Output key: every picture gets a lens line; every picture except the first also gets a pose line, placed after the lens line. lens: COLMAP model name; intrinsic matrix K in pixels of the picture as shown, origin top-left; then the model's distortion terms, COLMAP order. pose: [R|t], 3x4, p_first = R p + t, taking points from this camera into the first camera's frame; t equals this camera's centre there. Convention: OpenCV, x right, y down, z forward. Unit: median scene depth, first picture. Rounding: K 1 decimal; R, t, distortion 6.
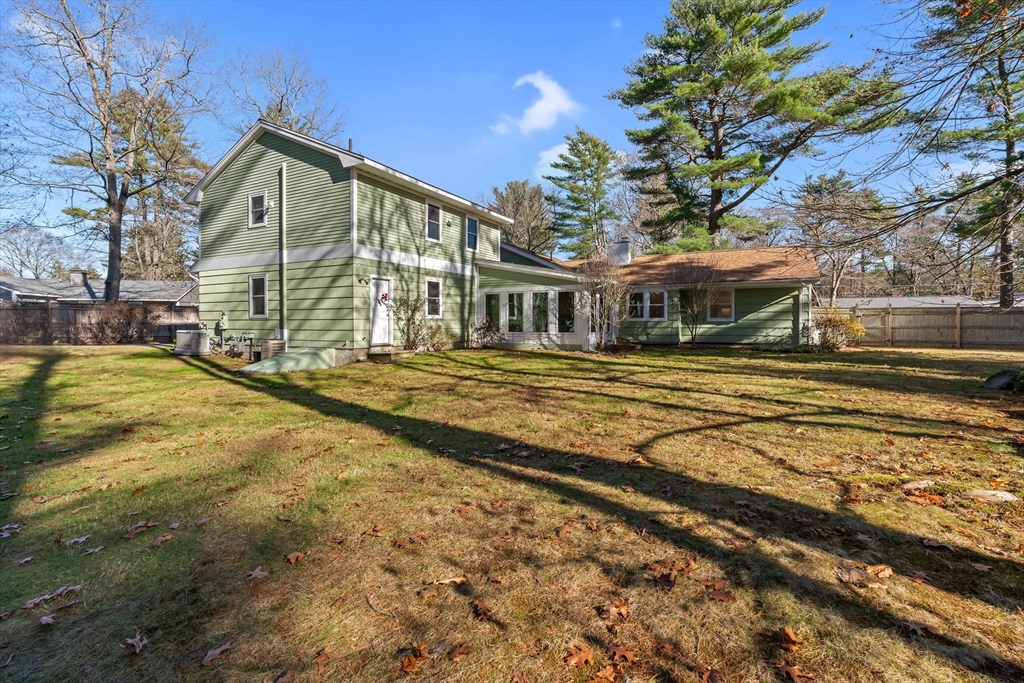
lens RADIAL K [[461.4, 0, 512.1], [0, 461.4, 337.9], [0, 0, 1]] dist [-0.003704, -0.000026]
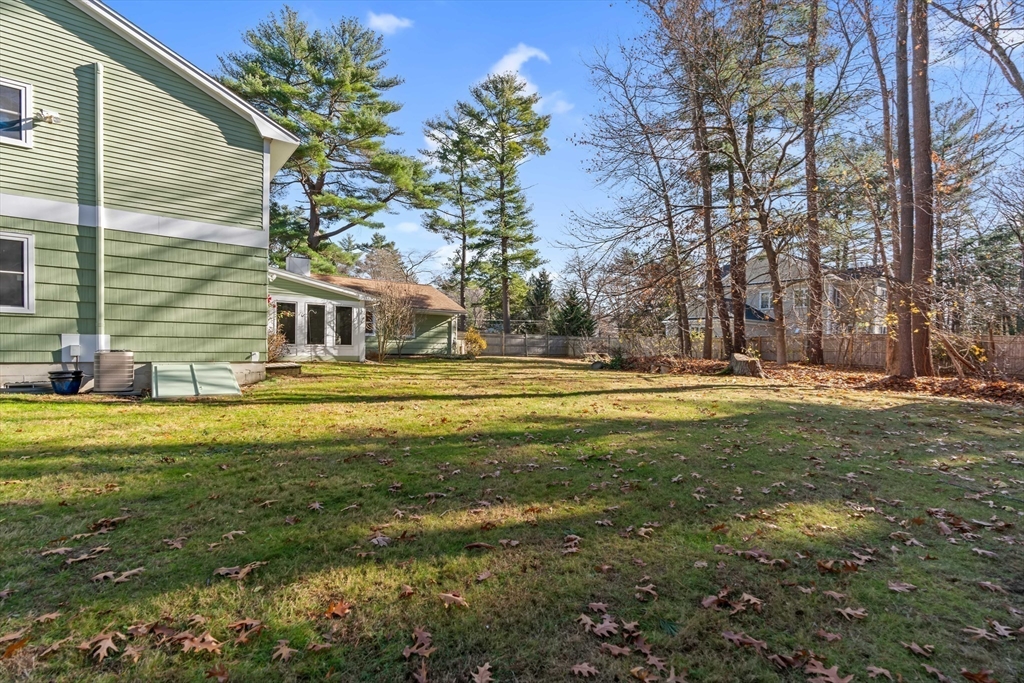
lens RADIAL K [[461.4, 0, 512.2], [0, 461.4, 345.9], [0, 0, 1]] dist [-0.003704, -0.000026]
pose [[0.437228, 0.008402, 0.899311, -0.652895], [0.006467, 0.999901, -0.012486, 0.007087], [-0.899327, 0.011275, 0.437131, 0.177560]]
